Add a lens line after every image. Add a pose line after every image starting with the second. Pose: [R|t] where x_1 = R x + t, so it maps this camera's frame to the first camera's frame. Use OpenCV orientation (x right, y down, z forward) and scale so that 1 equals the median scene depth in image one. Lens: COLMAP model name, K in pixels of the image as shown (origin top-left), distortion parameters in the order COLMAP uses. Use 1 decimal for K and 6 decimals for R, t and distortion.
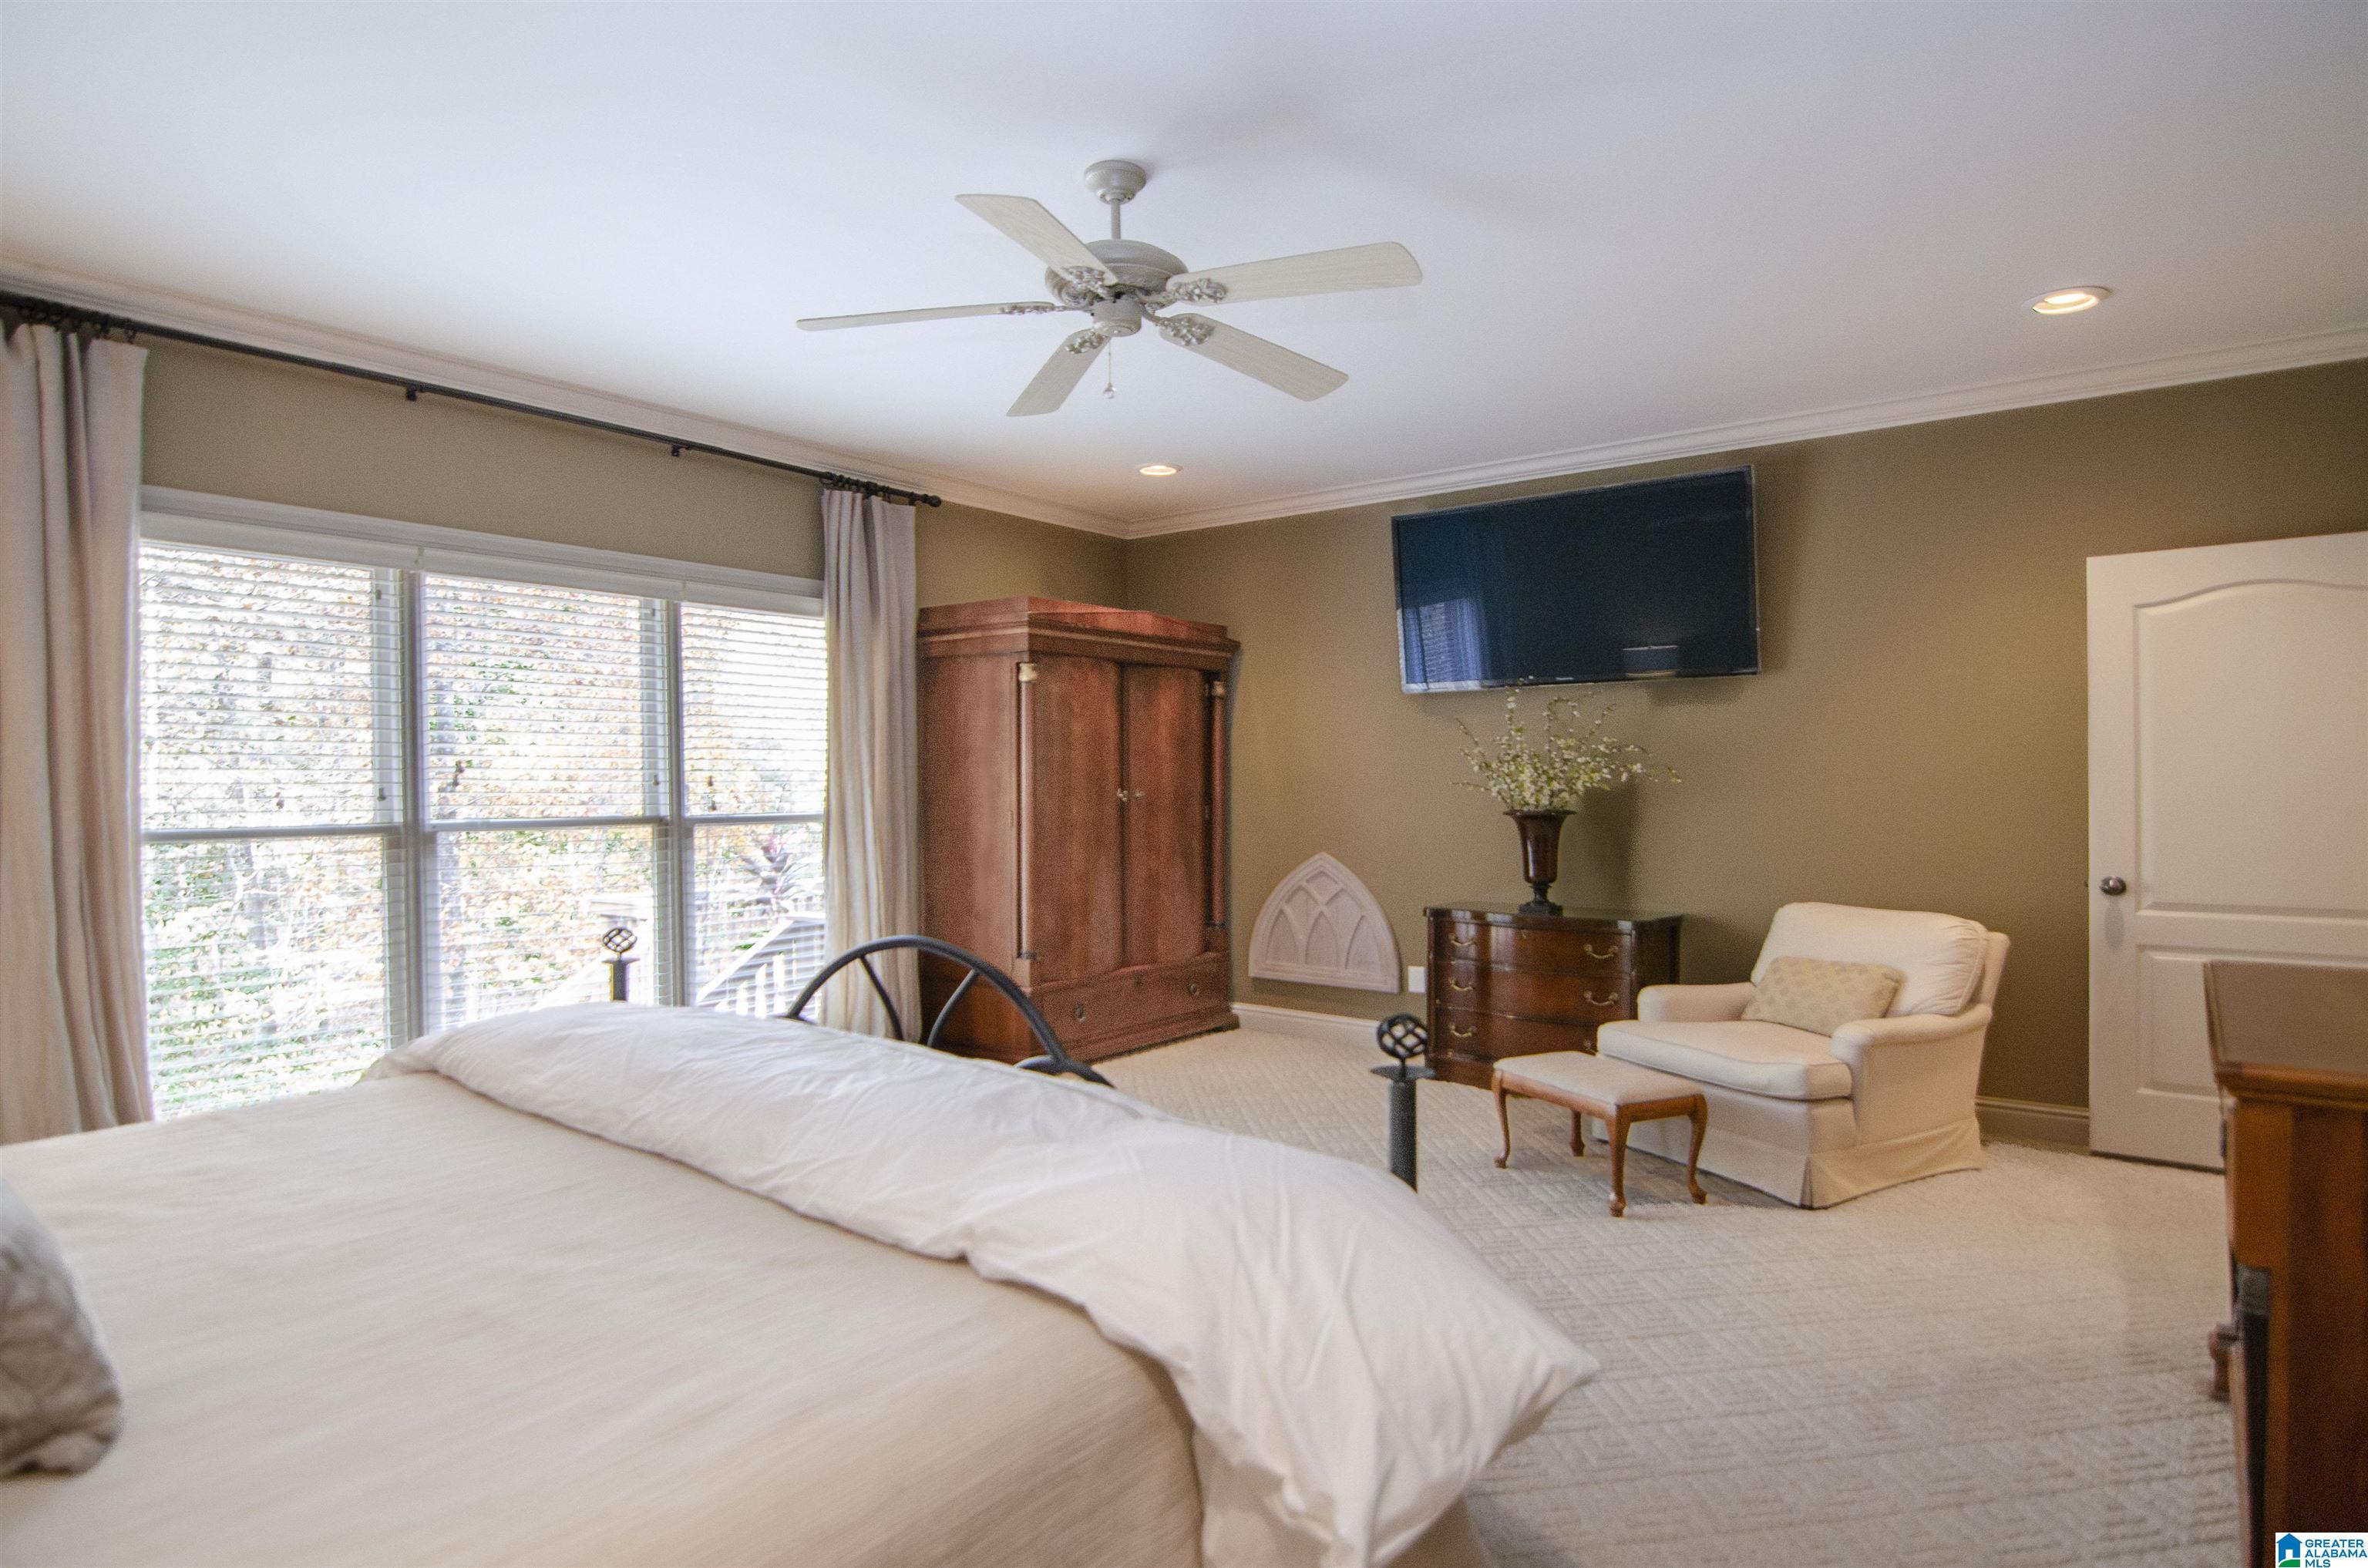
lens RADIAL K [[1239.2, 0, 1194.5], [0, 1239.2, 778.7], [0, 0, 1]] dist [0.001625, -0.000048]
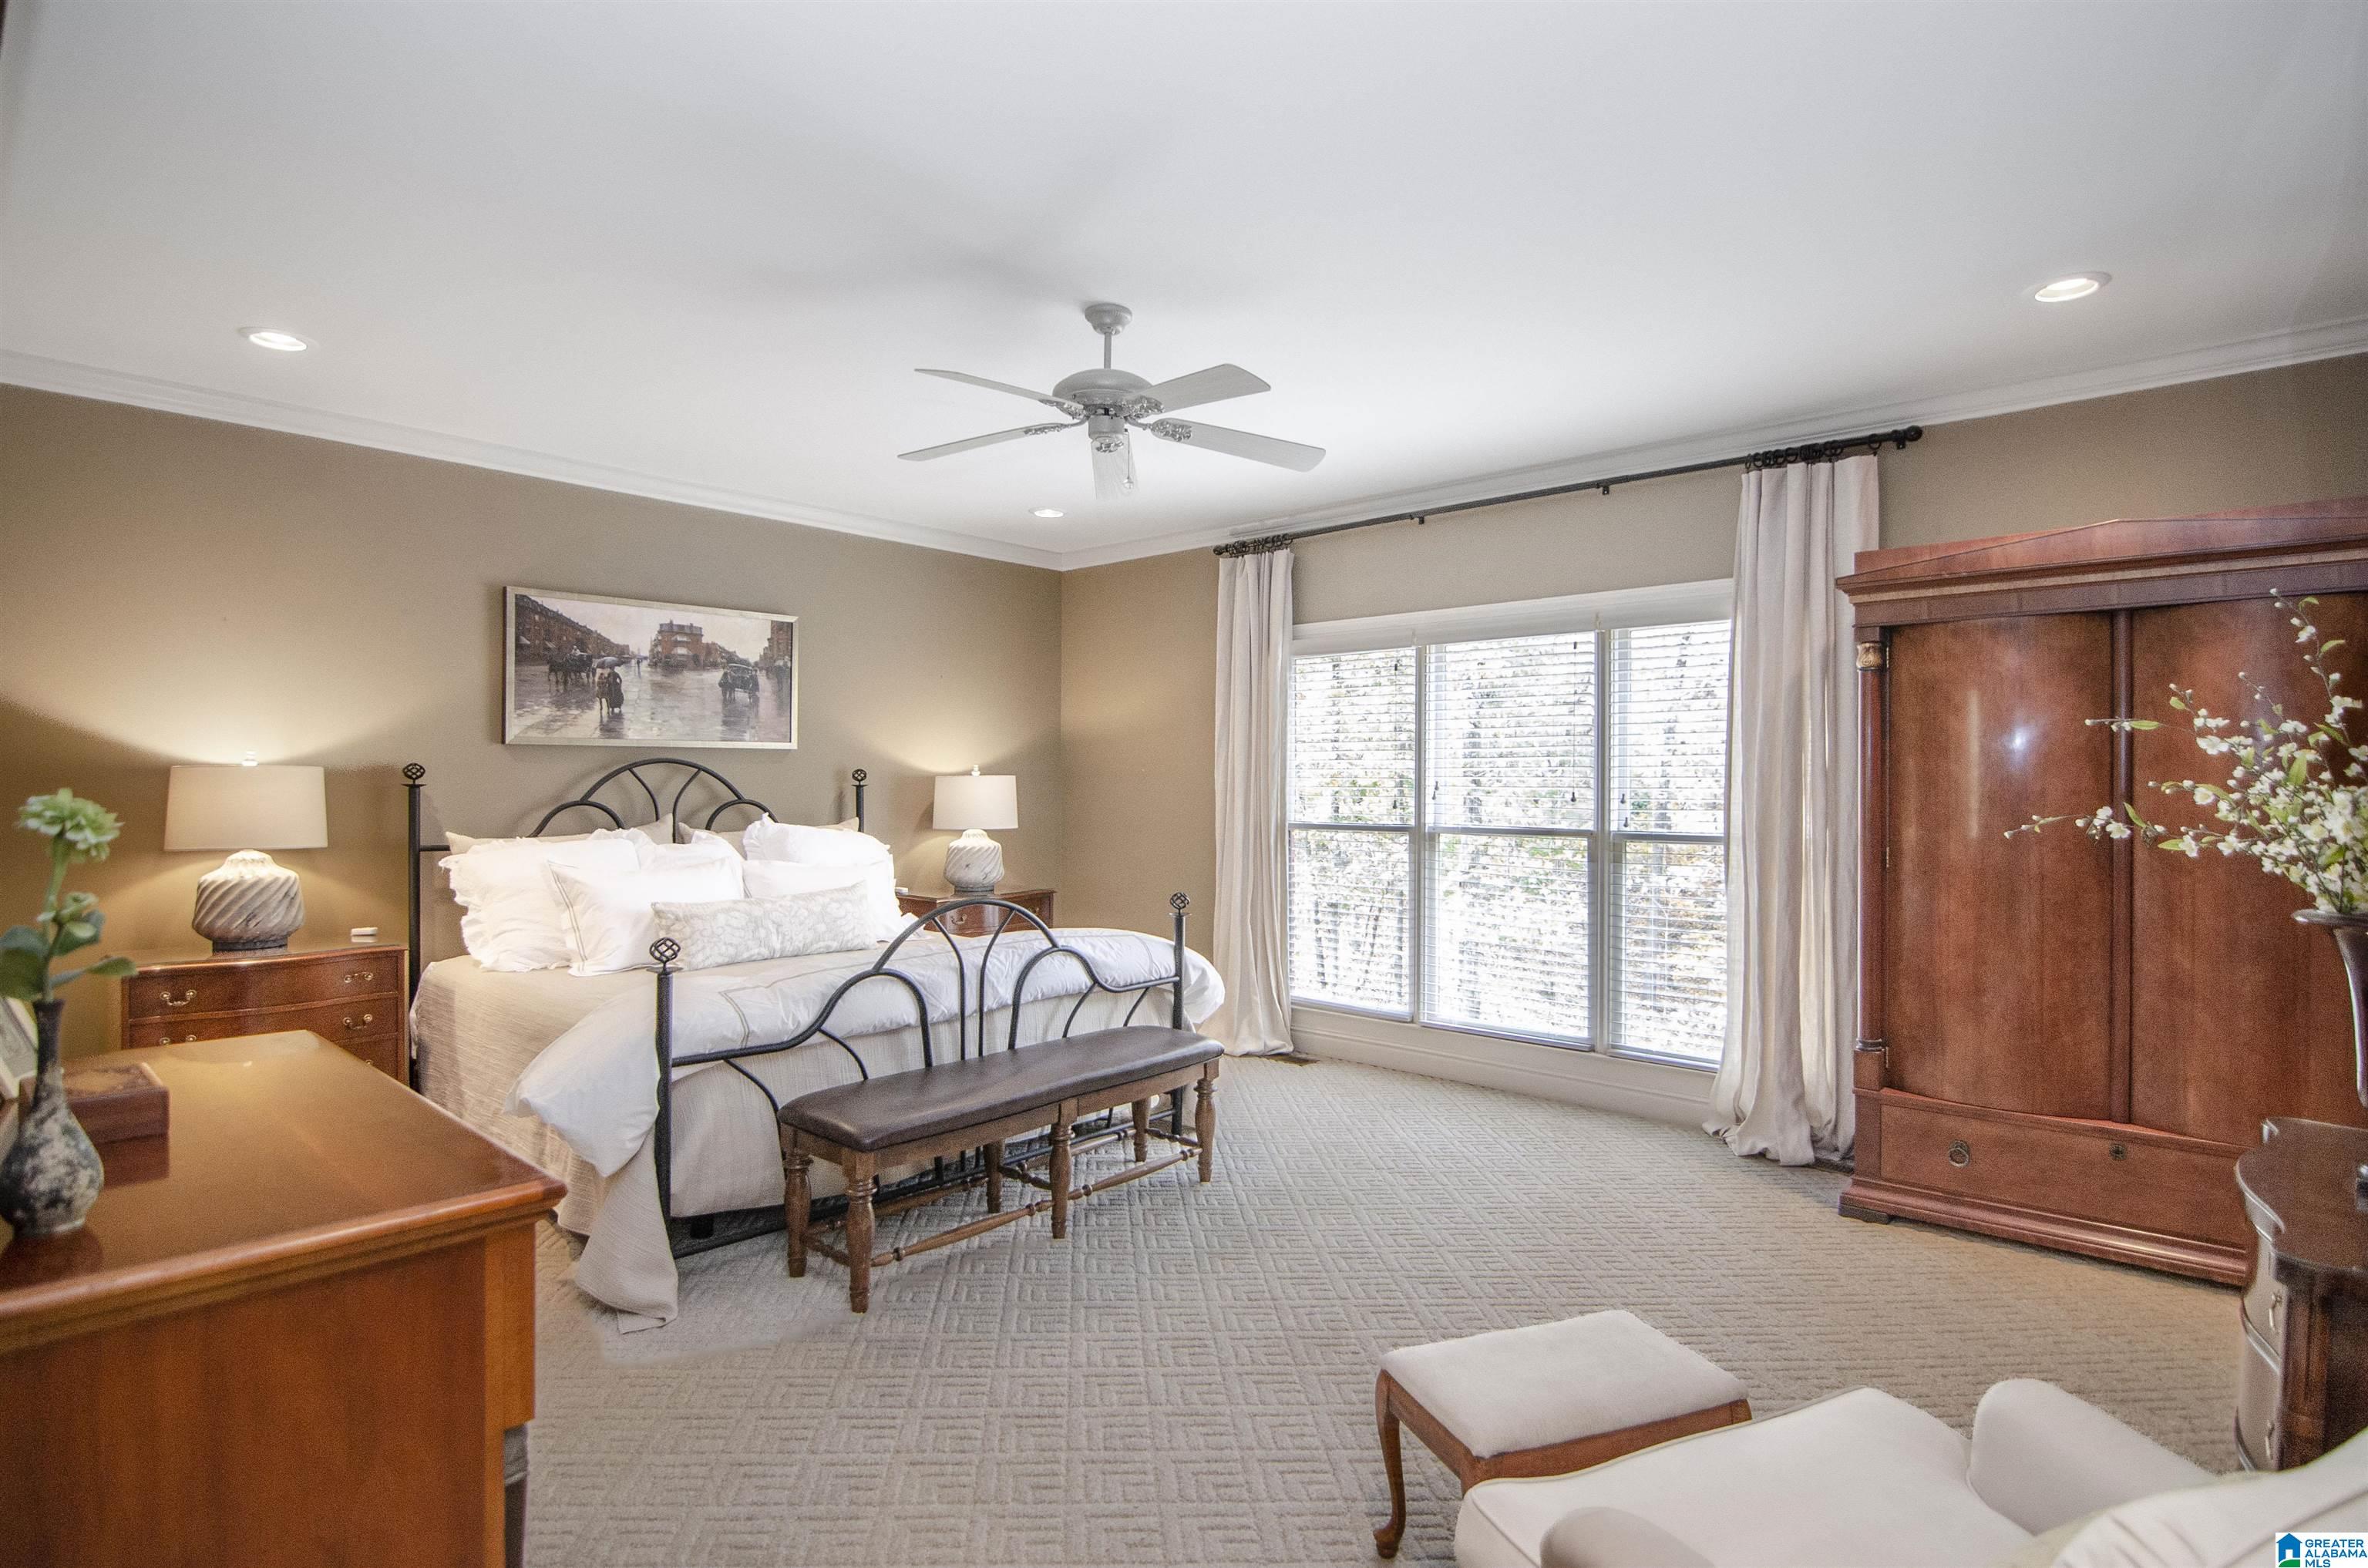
lens RADIAL K [[1239.2, 0, 1194.5], [0, 1239.2, 778.7], [0, 0, 1]] dist [0.001625, -0.000048]
pose [[-0.060027, -0.004492, -0.998187, 0.669468], [-0.004547, 0.999981, -0.004227, -0.008892], [0.998186, 0.004285, -0.060046, 0.712118]]
